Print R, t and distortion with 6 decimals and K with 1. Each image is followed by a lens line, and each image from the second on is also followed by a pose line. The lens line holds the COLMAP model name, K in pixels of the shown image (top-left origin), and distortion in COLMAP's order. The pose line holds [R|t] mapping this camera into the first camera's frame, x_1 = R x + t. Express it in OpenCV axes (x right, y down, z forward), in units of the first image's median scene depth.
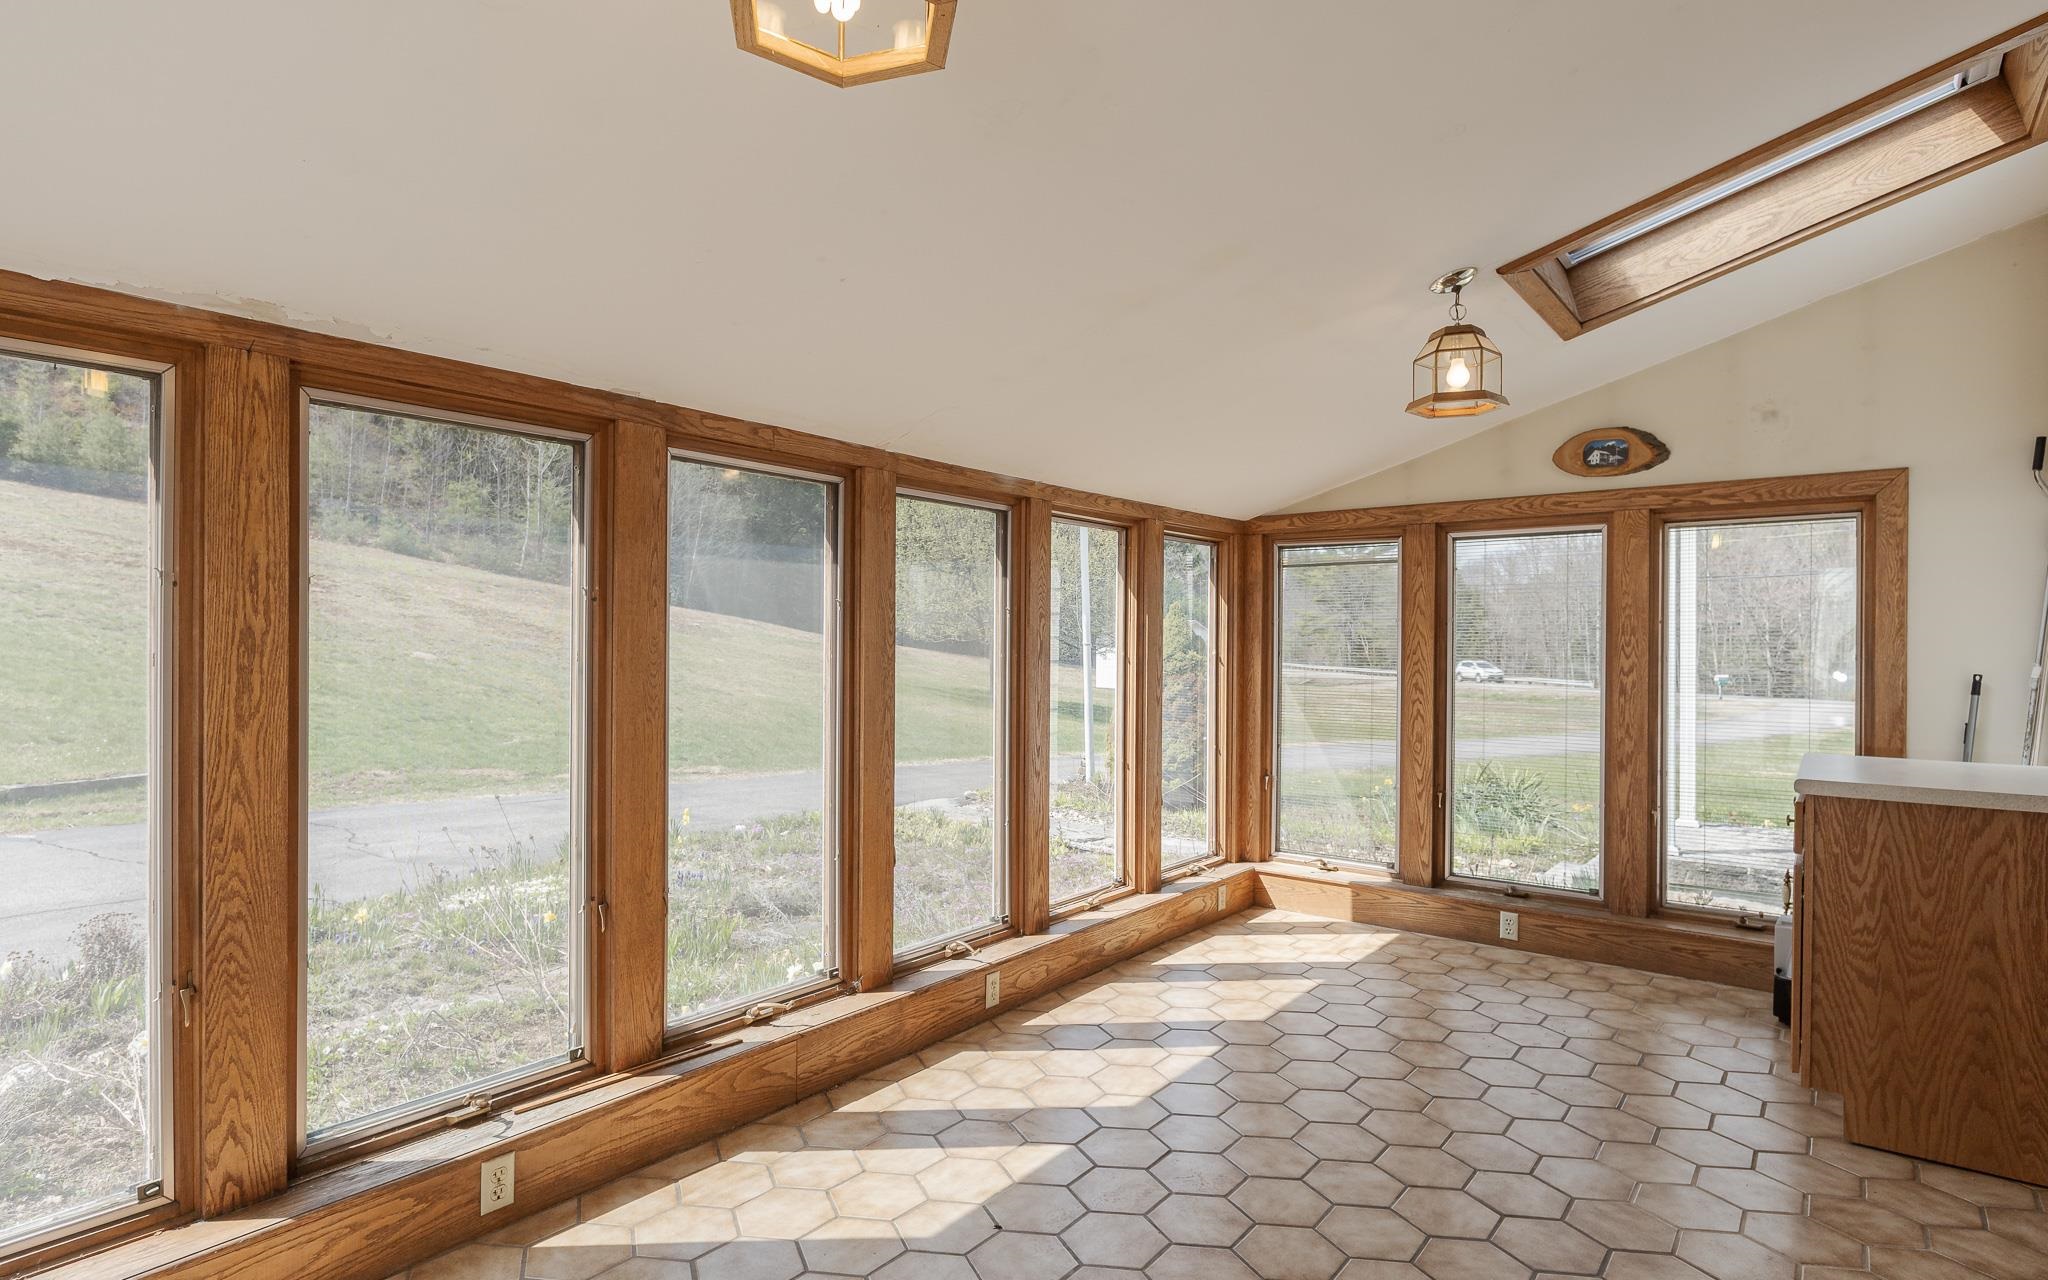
lens RADIAL K [[1084.7, 0, 1024.0], [0, 1084.7, 640.0], [0, 0, 1]] dist [-0.000785, -0.000310]
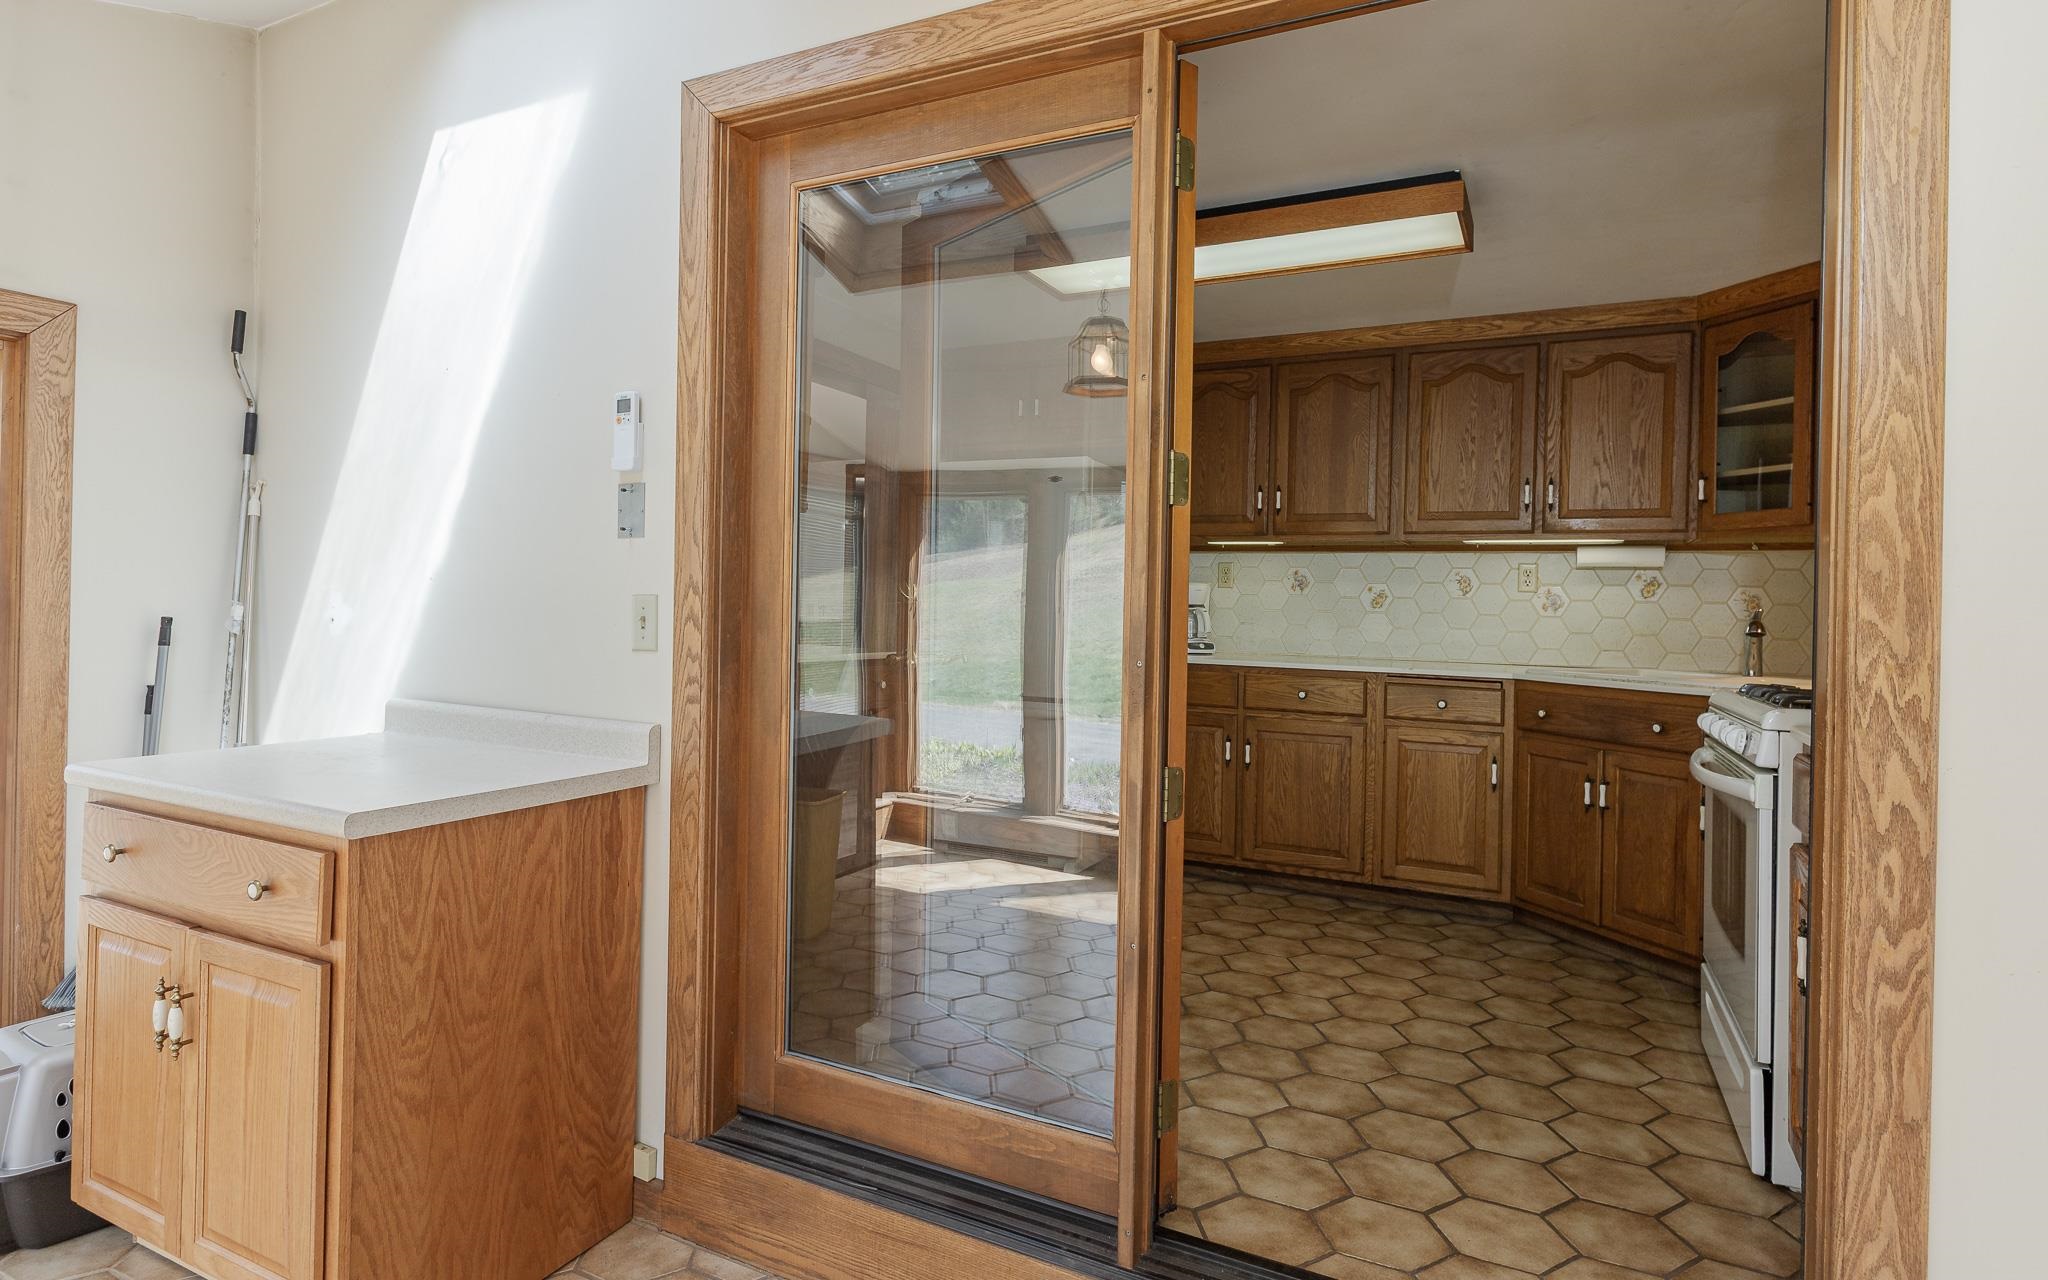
lens RADIAL K [[1091.6, 0, 1028.5], [0, 1091.6, 597.2], [0, 0, 1]] dist [-0.000001, -0.001370]
pose [[-0.184869, -0.006832, 0.982739, 0.079223], [-0.029009, 0.999578, 0.001492, 0.001096], [-0.982335, -0.028233, -0.184989, 0.774069]]
